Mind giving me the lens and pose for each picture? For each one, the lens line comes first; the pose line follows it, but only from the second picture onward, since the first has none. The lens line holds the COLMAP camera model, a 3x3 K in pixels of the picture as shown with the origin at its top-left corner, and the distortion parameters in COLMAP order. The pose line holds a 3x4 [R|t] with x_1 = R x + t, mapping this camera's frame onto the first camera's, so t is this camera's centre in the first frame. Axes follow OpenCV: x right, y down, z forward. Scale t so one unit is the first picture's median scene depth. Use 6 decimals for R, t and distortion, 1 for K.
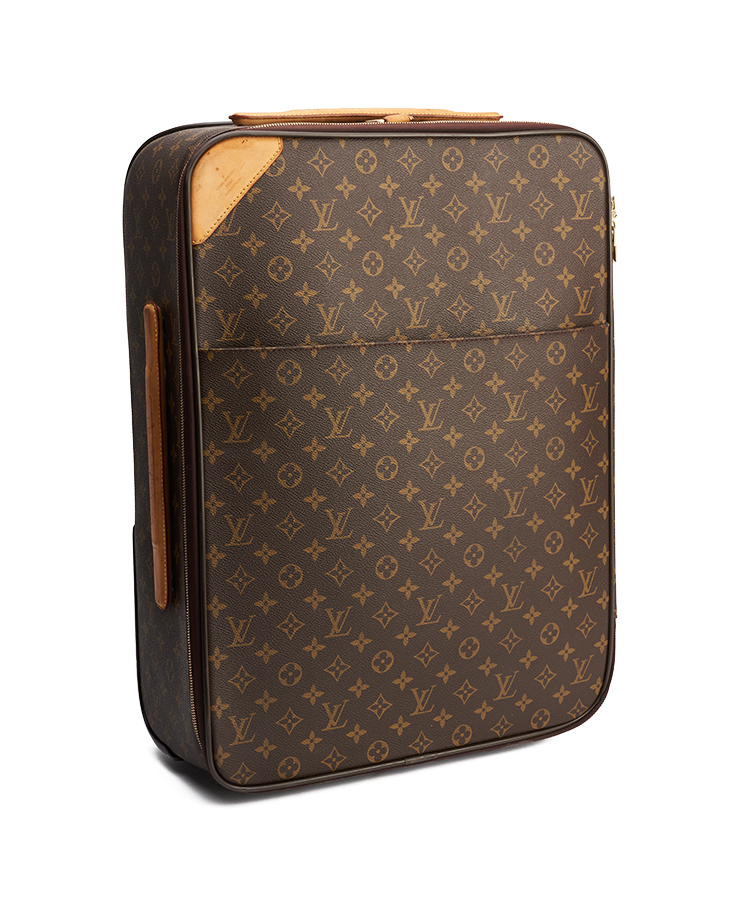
lens RADIAL K [[1749.6, 0, 359.7], [0, 1749.6, 365.6], [0, 0, 1]] dist [-0.046910, -0.421299]
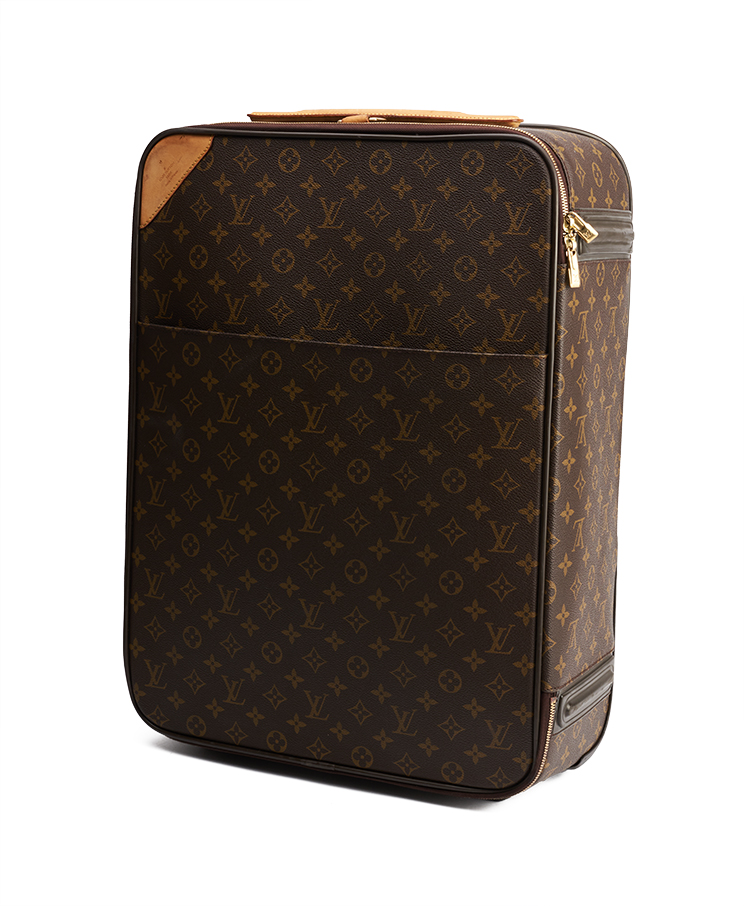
lens RADIAL K [[1783.1, 0, 369.2], [0, 1783.1, 339.3], [0, 0, 1]] dist [-0.066934, 0.008010]
pose [[0.598034, 0.114947, -0.793185, 0.885360], [-0.125027, 0.990926, 0.049337, -0.072120], [0.791659, 0.069664, 0.606978, 0.424233]]
